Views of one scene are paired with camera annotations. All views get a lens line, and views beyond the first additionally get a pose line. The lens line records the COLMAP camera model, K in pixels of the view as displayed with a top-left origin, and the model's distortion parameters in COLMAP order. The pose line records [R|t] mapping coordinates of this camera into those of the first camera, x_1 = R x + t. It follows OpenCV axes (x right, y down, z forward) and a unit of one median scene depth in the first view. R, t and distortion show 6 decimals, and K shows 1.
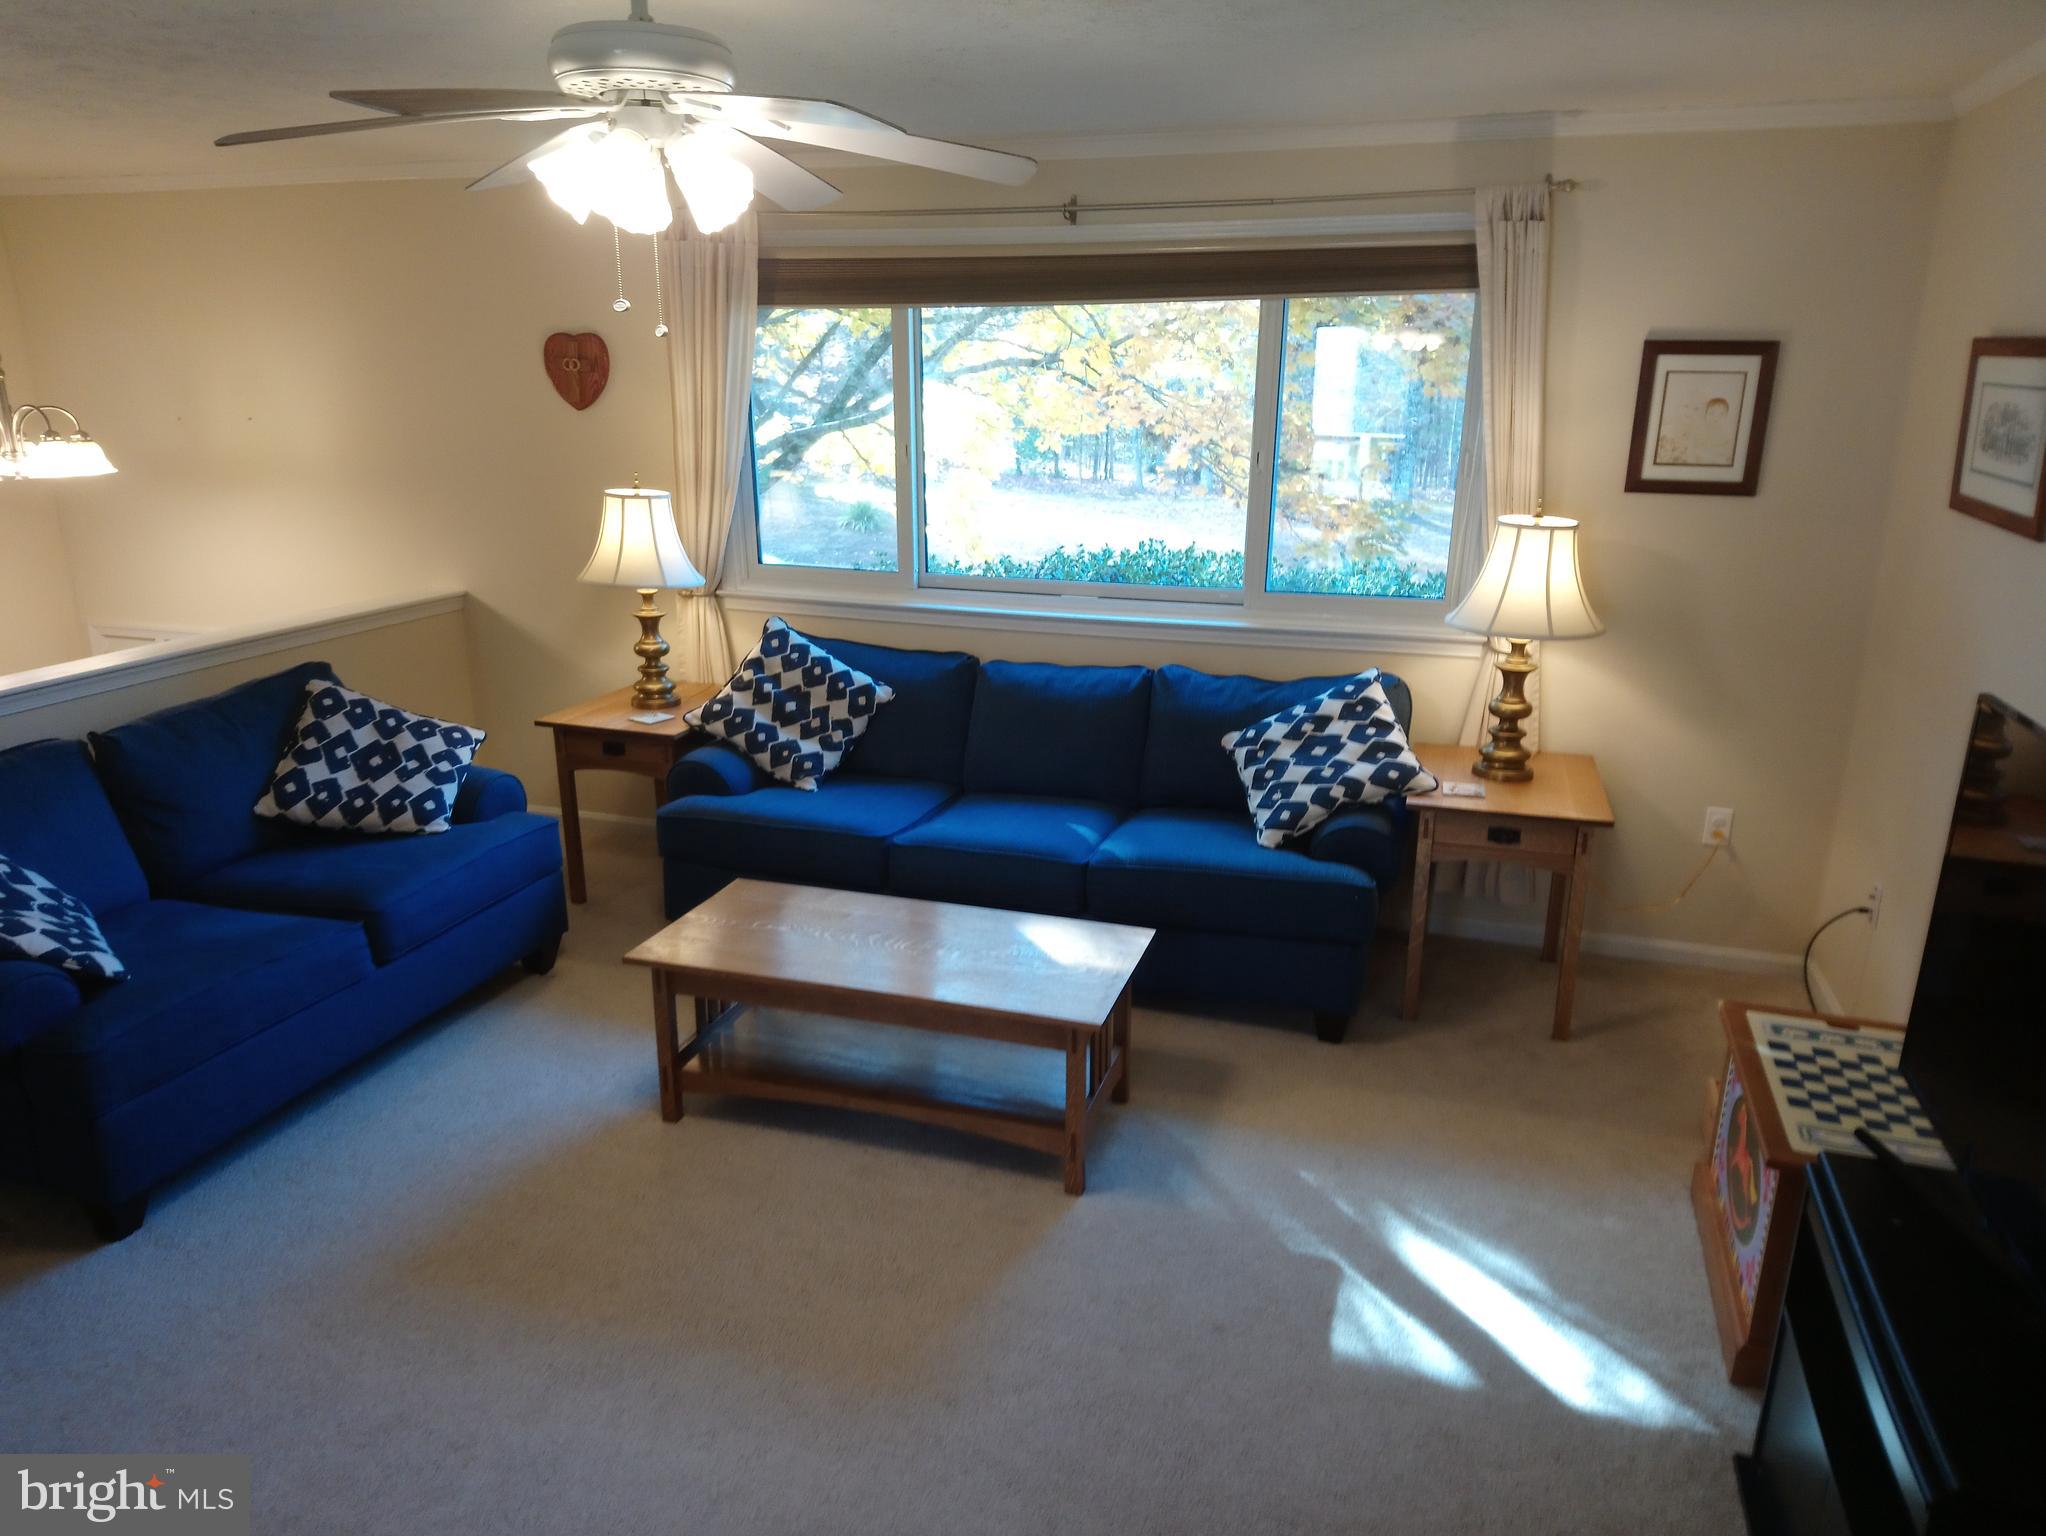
lens RADIAL K [[1366.8, 0, 1017.0], [0, 1366.8, 811.5], [0, 0, 1]] dist [0.064656, -0.101701]
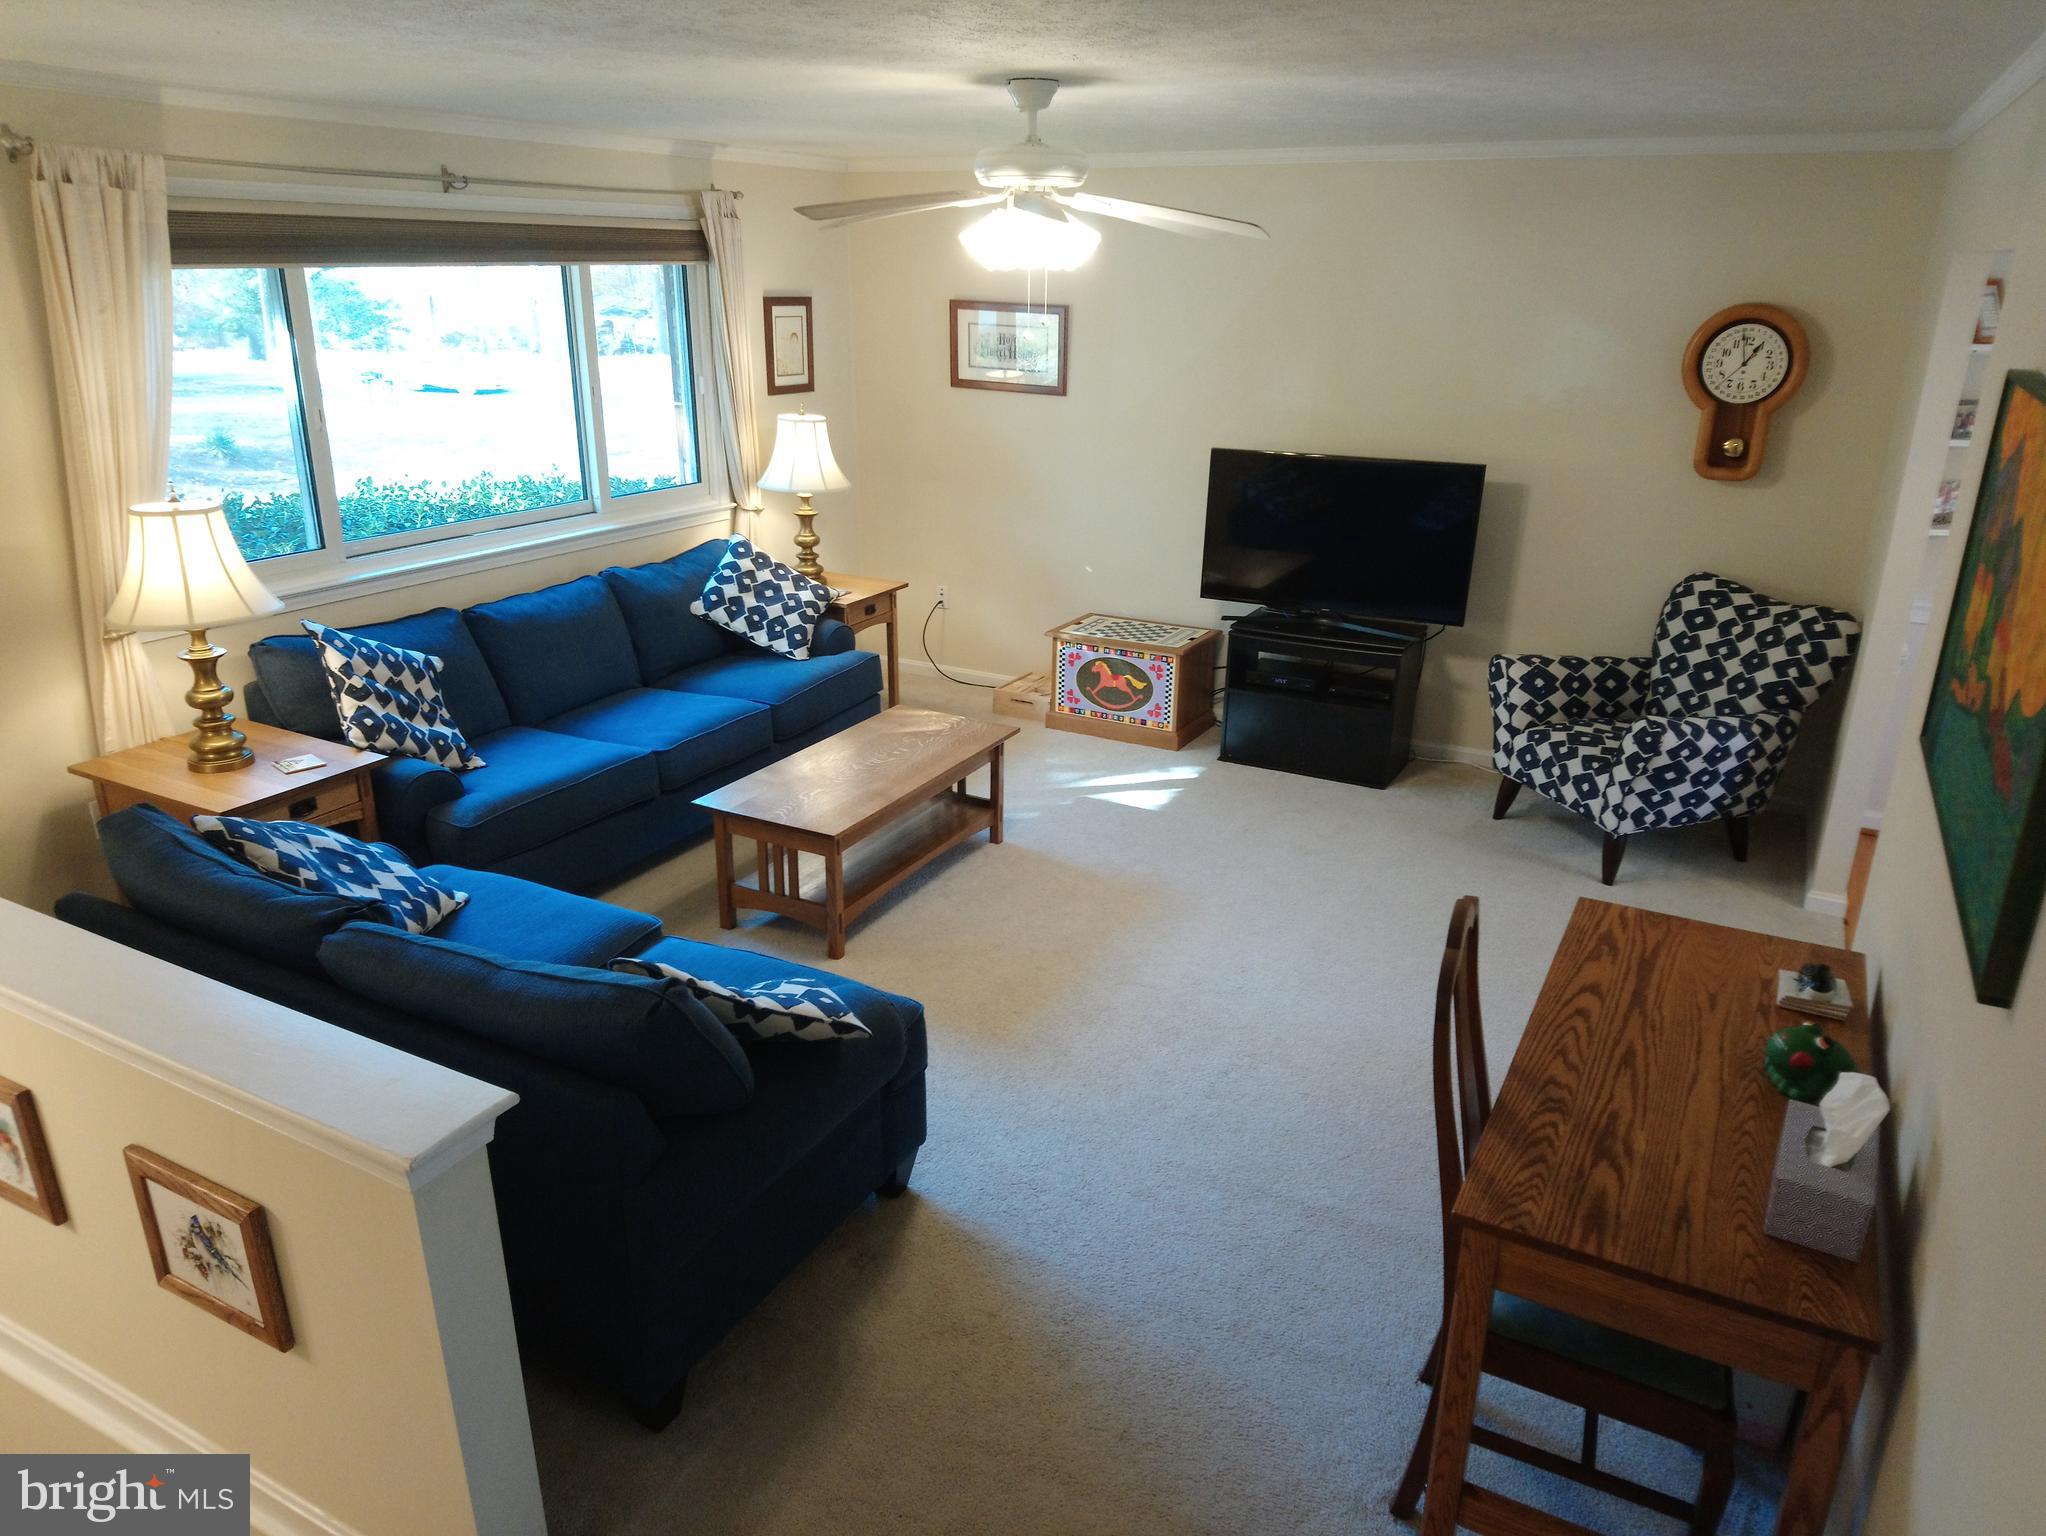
lens RADIAL K [[1367.8, 0, 1018.4], [0, 1367.8, 780.7], [0, 0, 1]] dist [0.140791, -0.183935]
pose [[0.173853, -0.344619, 0.922504, -1.037180], [0.290597, 0.913007, 0.286306, -0.184948], [-0.940919, 0.218301, 0.258875, 0.385971]]
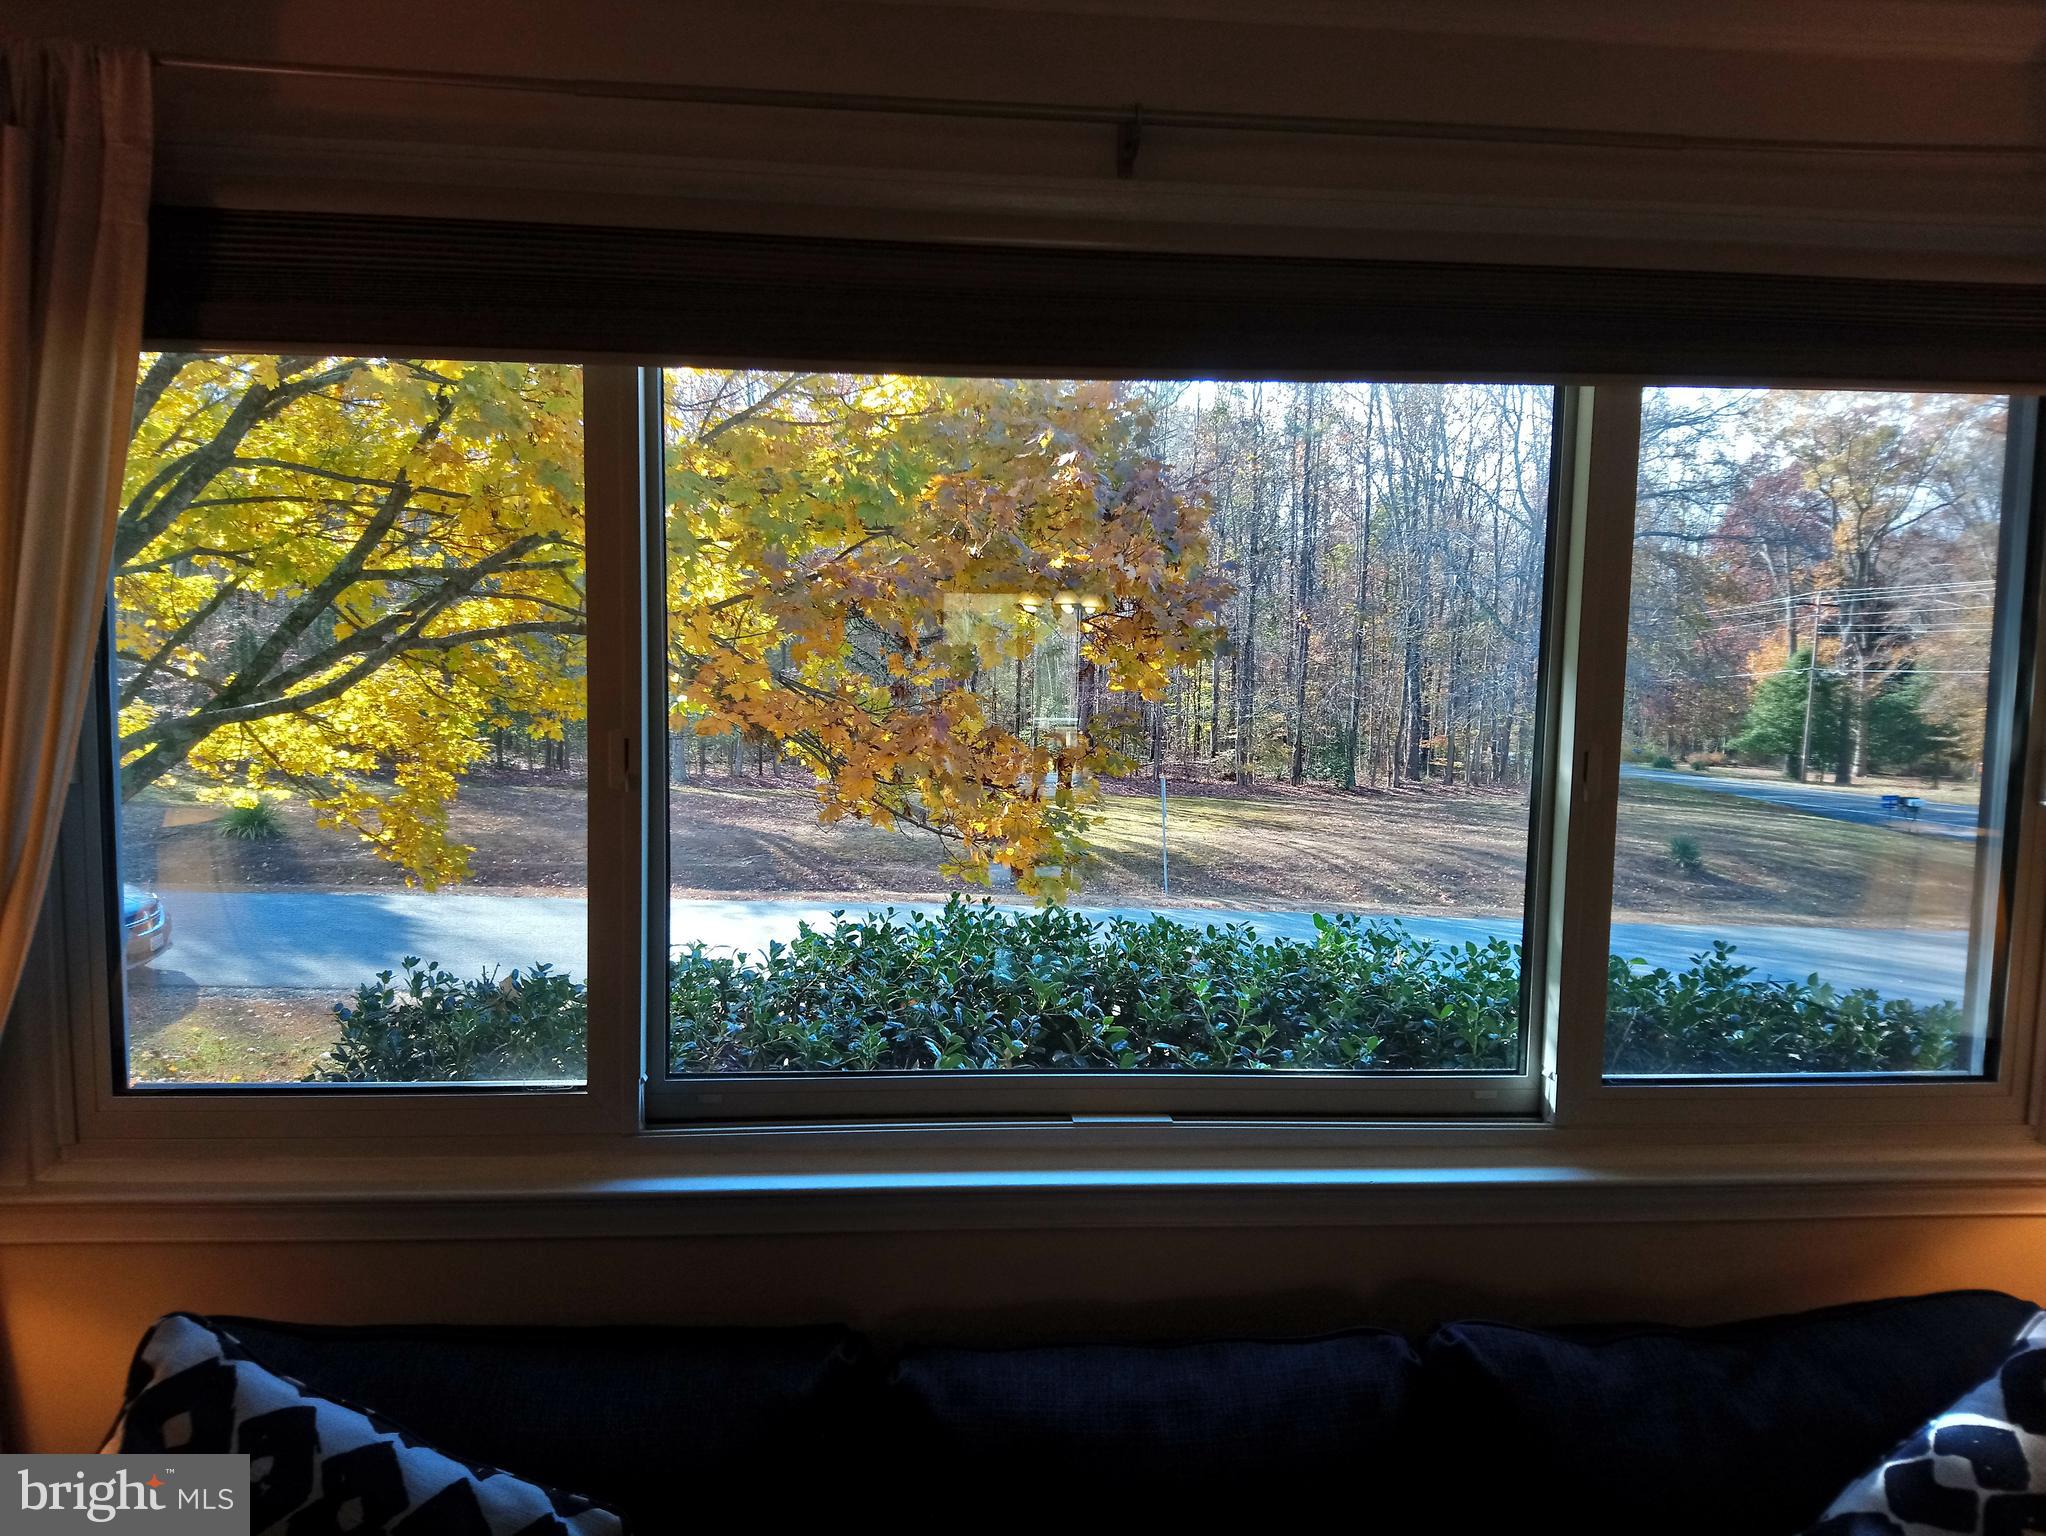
lens RADIAL K [[1367.8, 0, 1018.4], [0, 1367.8, 780.7], [0, 0, 1]] dist [0.140791, -0.183935]
pose [[0.922149, -0.020965, 0.386267, -0.135700], [0.107677, 0.972978, -0.204252, -0.185660], [-0.371547, 0.229943, 0.899488, 0.691758]]
